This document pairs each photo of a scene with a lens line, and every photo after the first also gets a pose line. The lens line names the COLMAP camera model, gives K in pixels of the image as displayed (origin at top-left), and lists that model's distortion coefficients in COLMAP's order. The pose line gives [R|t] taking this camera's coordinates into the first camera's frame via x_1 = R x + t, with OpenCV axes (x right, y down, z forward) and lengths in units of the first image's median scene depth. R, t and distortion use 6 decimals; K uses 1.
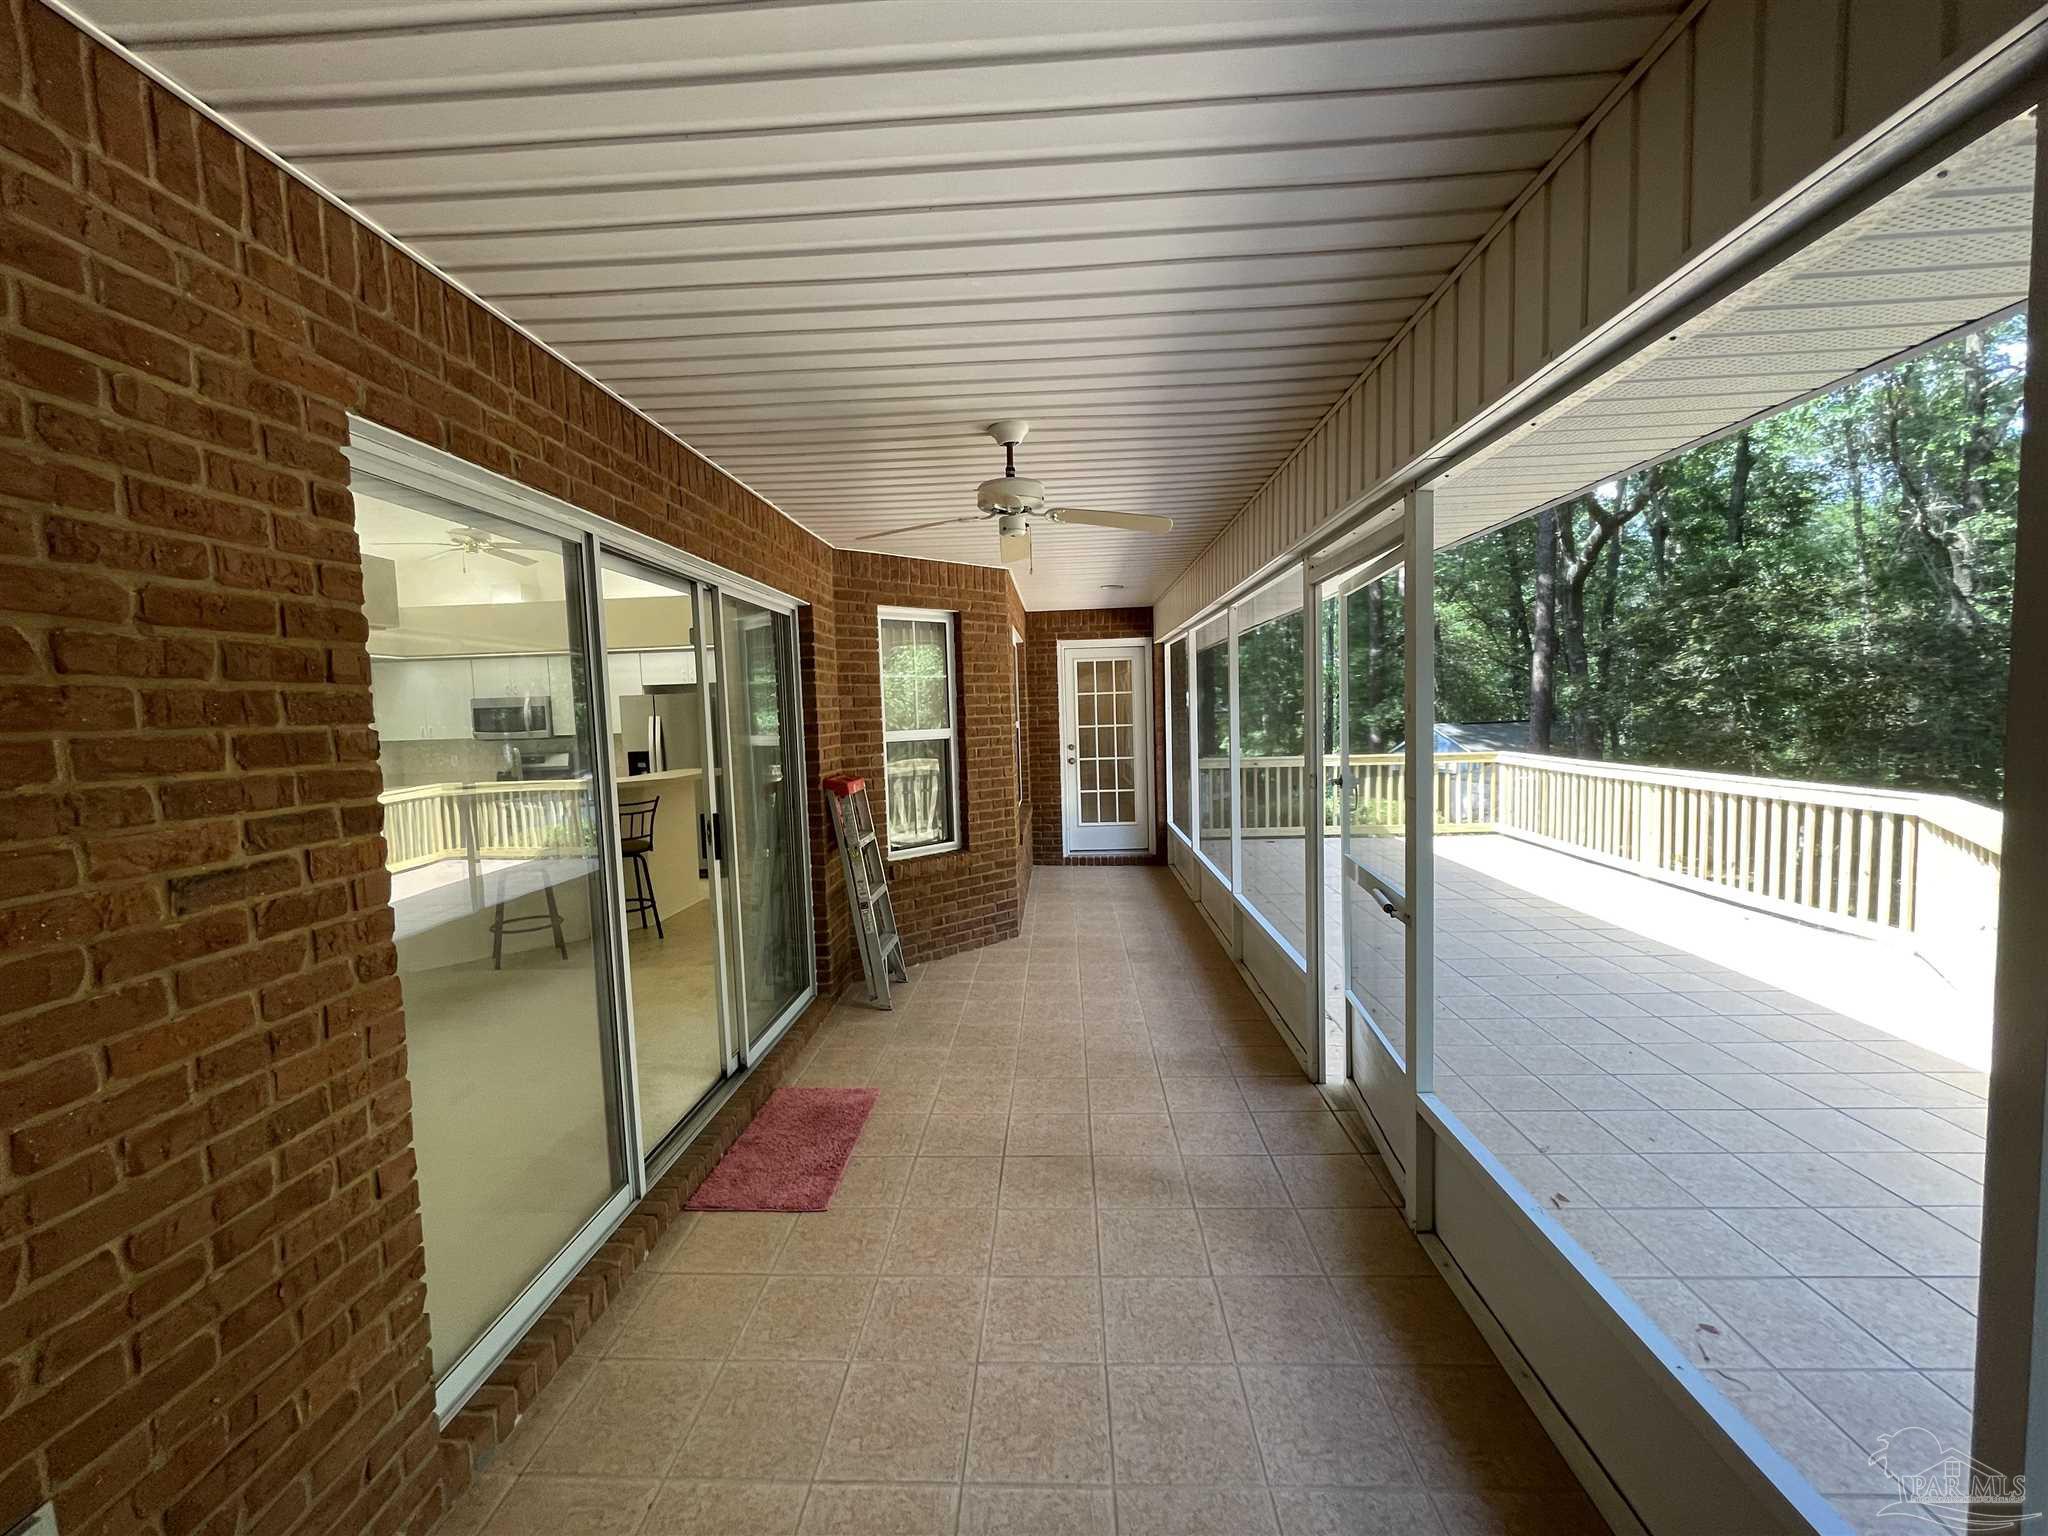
lens RADIAL K [[825.2, 0, 1027.3], [0, 825.2, 769.9], [0, 0, 1]] dist [-0.006995, 0.000038]
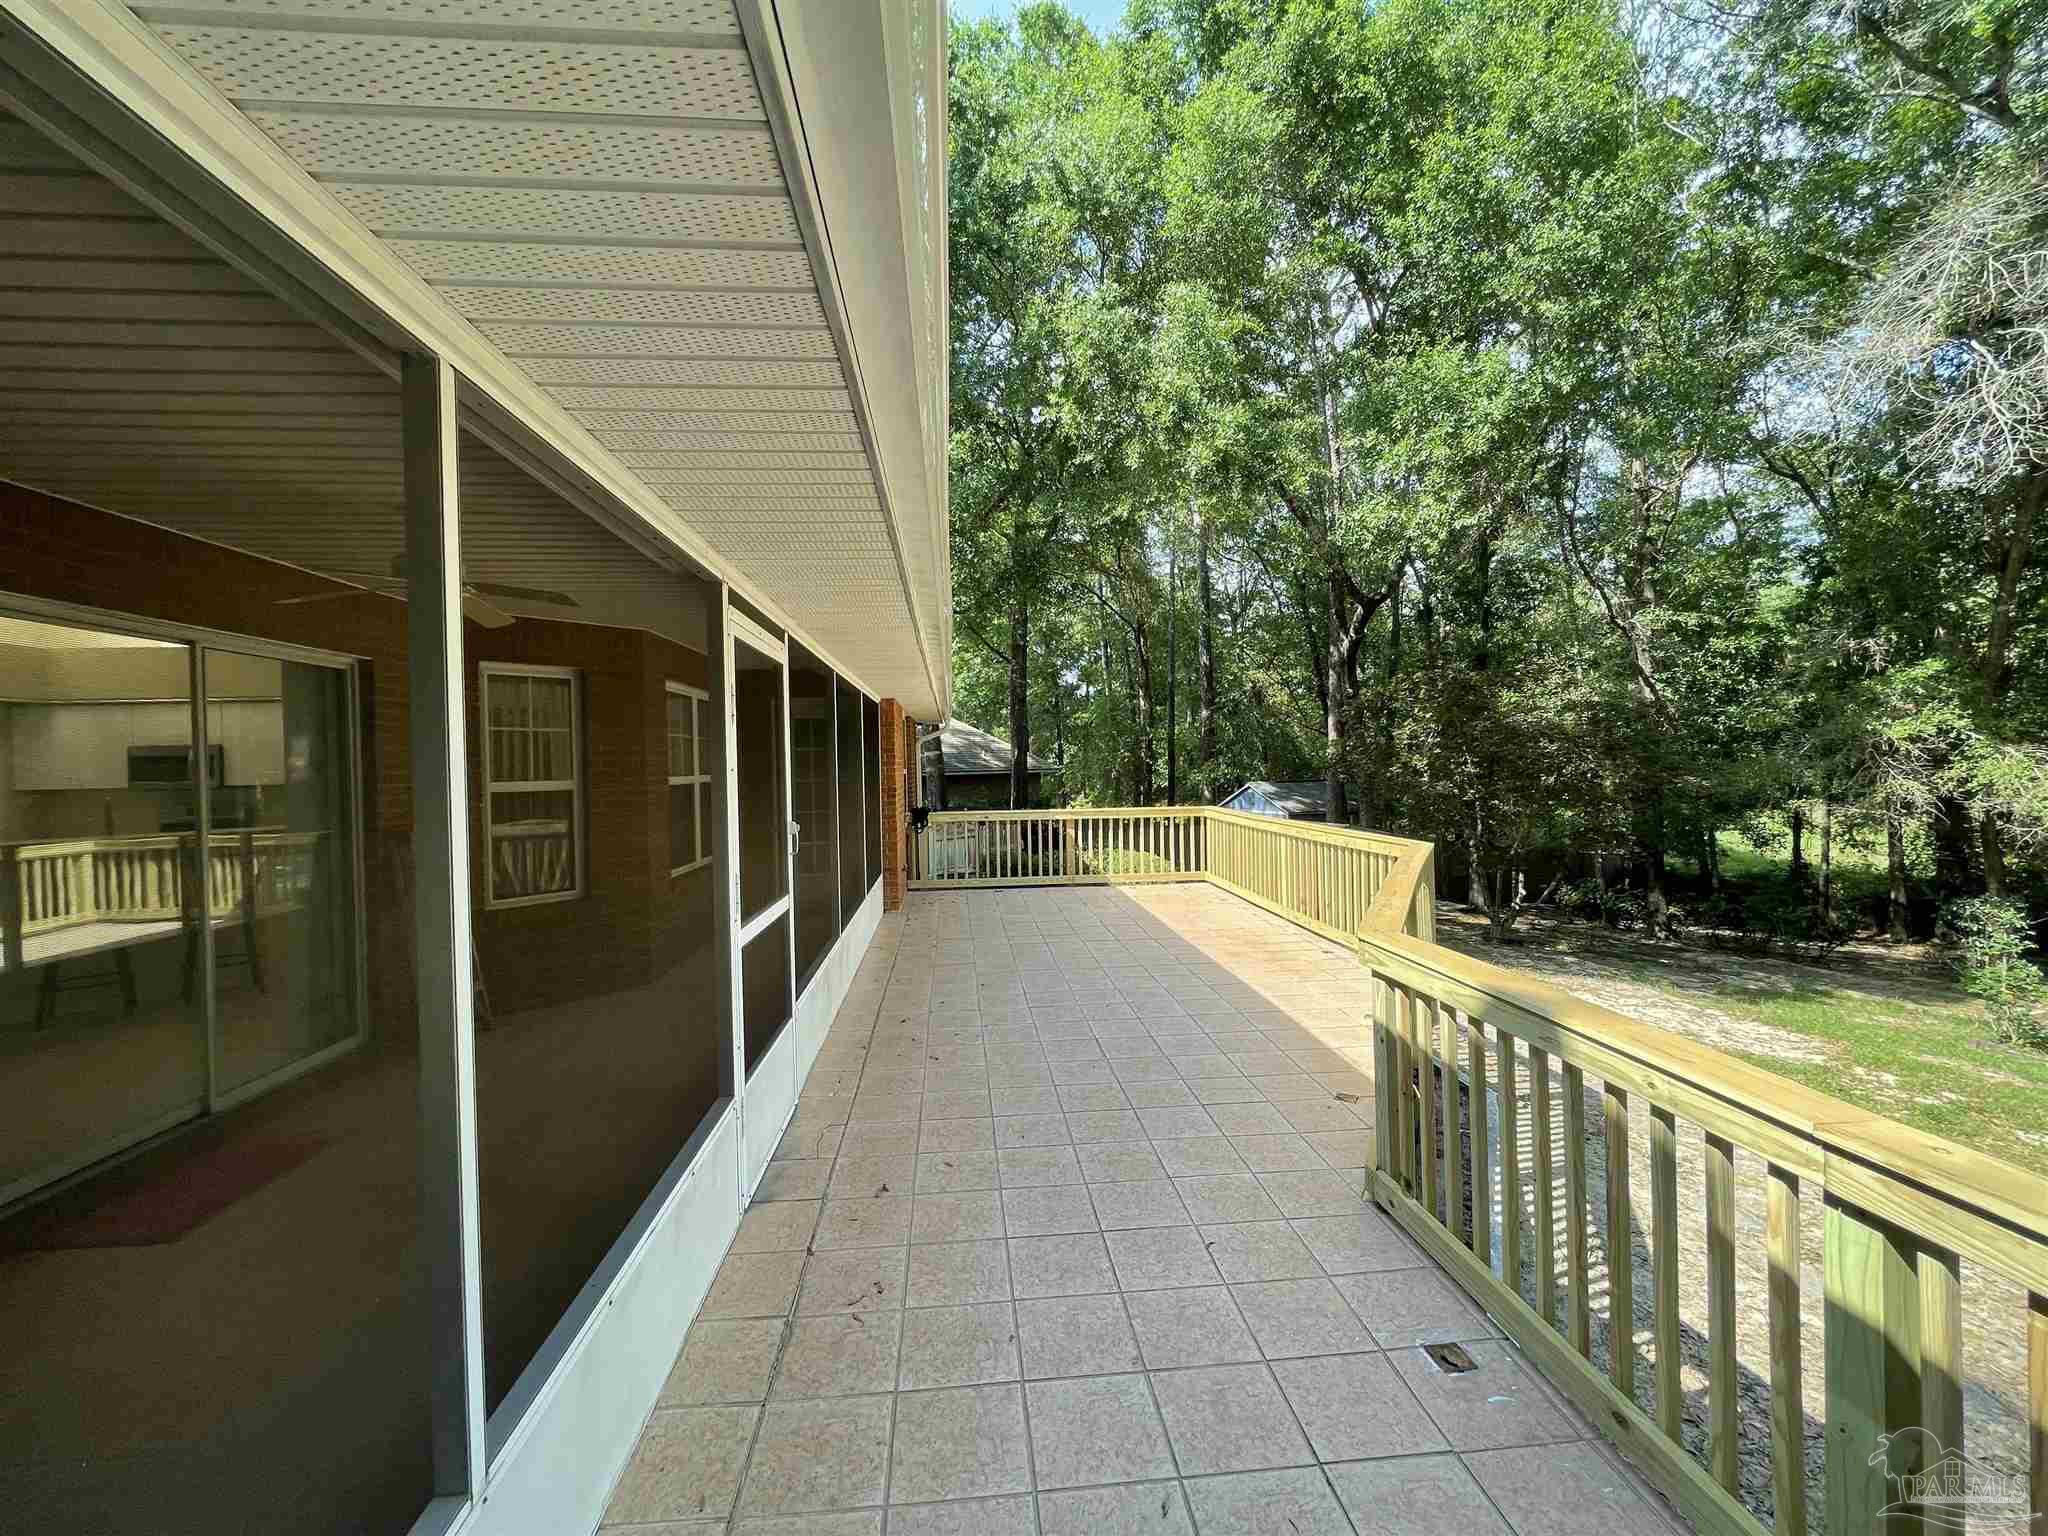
lens RADIAL K [[825.2, 0, 1027.3], [0, 825.2, 769.9], [0, 0, 1]] dist [-0.006995, 0.000038]
pose [[0.989900, 0.008622, 0.141506, 0.110444], [0.001084, 0.997659, -0.068372, 0.002834], [-0.141764, 0.067835, 0.987574, -0.035365]]
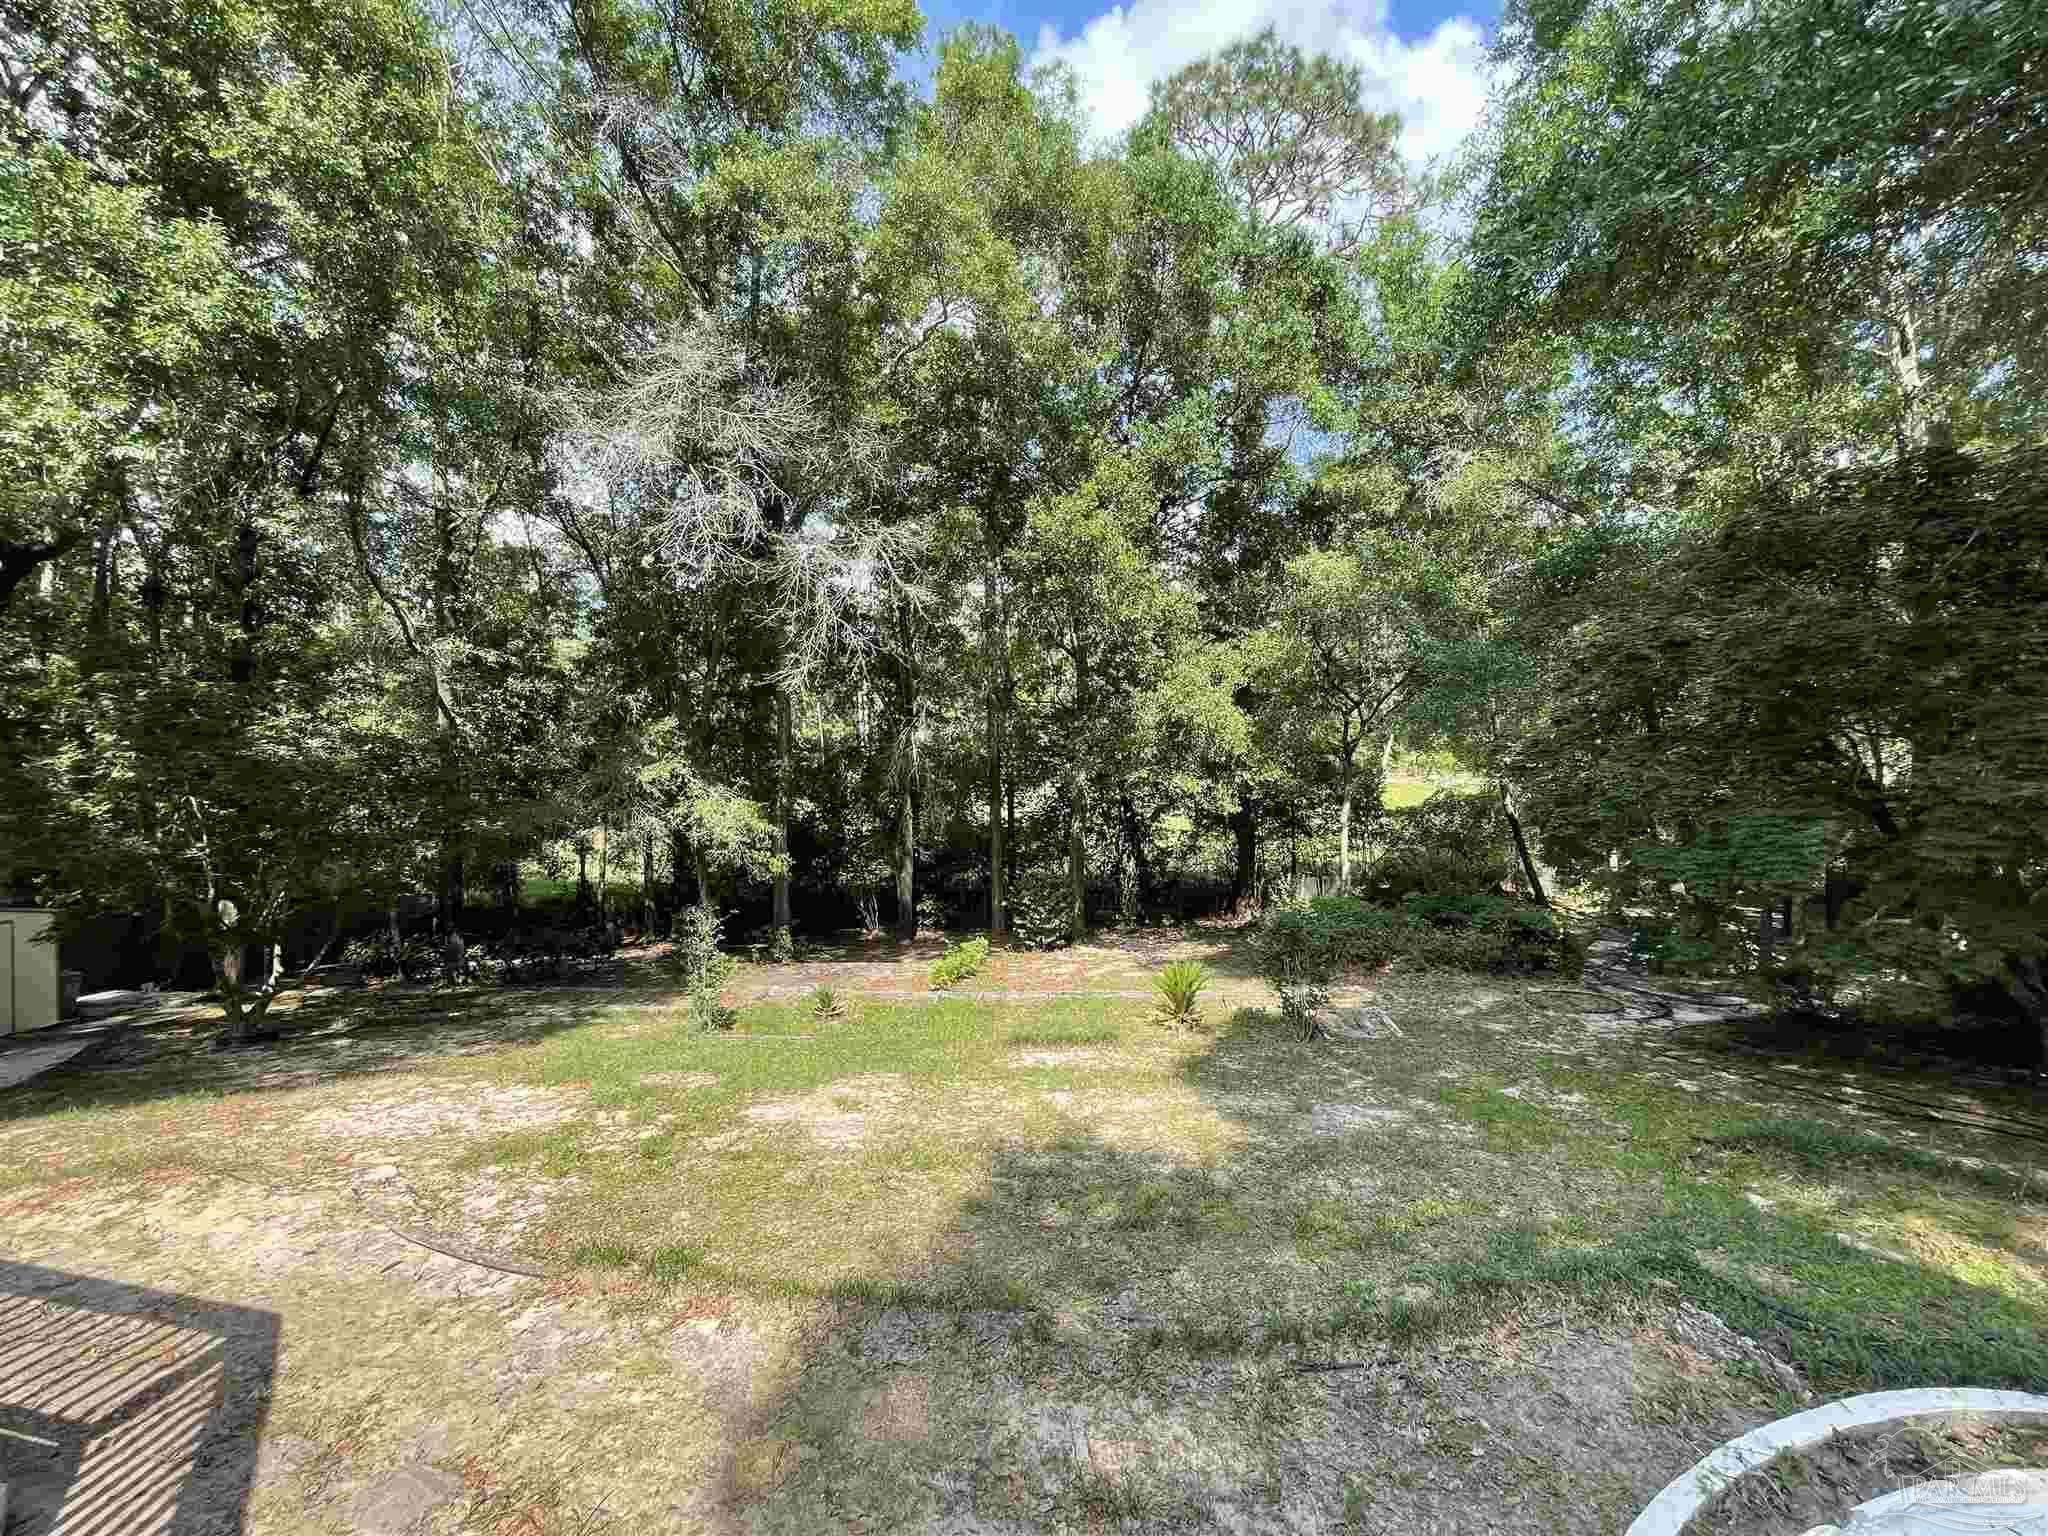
lens RADIAL K [[825.2, 0, 1027.3], [0, 825.2, 769.9], [0, 0, 1]] dist [-0.006995, 0.000038]
pose [[0.190491, 0.035263, 0.981055, 0.226153], [0.070160, 0.996310, -0.049435, -0.020186], [-0.979179, 0.078248, 0.187314, 0.025780]]
